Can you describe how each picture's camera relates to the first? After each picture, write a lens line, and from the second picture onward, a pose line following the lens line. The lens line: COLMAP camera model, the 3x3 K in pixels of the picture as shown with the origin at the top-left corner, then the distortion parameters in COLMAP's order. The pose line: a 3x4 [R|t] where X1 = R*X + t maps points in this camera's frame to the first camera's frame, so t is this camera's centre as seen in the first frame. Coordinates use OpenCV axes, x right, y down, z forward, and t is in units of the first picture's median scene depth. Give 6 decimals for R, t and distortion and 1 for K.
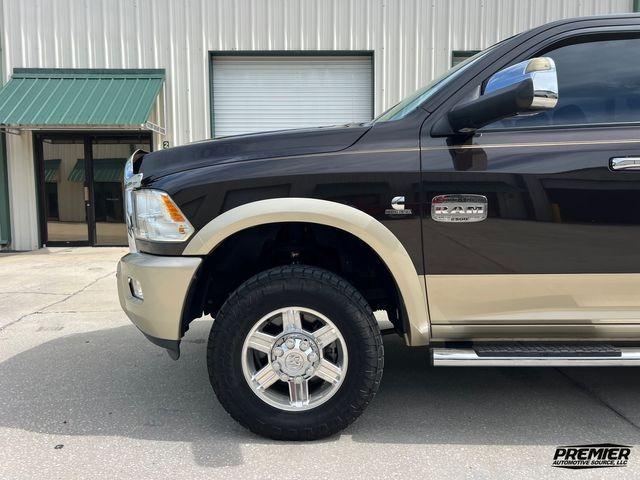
lens RADIAL K [[479.0, 0, 318.2], [0, 479.0, 241.0], [0, 0, 1]] dist [0.035271, -0.036770]
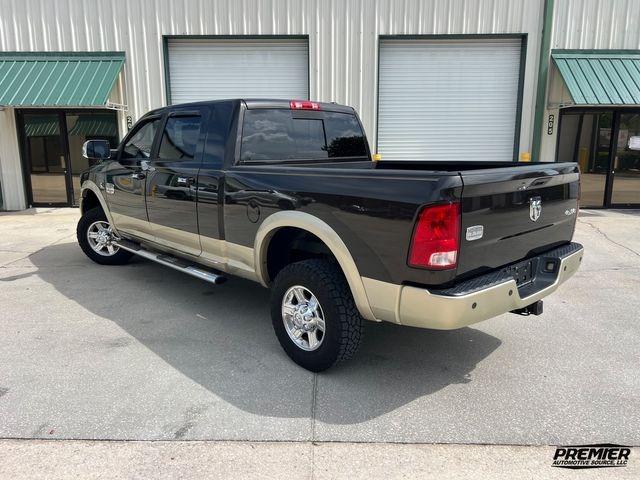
lens RADIAL K [[479.0, 0, 320.5], [0, 479.0, 239.8], [0, 0, 1]] dist [0.035271, -0.036770]
pose [[0.999654, 0.008604, -0.024865, 0.175229], [-0.005728, 0.993518, 0.113529, -0.048017], [0.025680, -0.113347, 0.993223, -0.168767]]
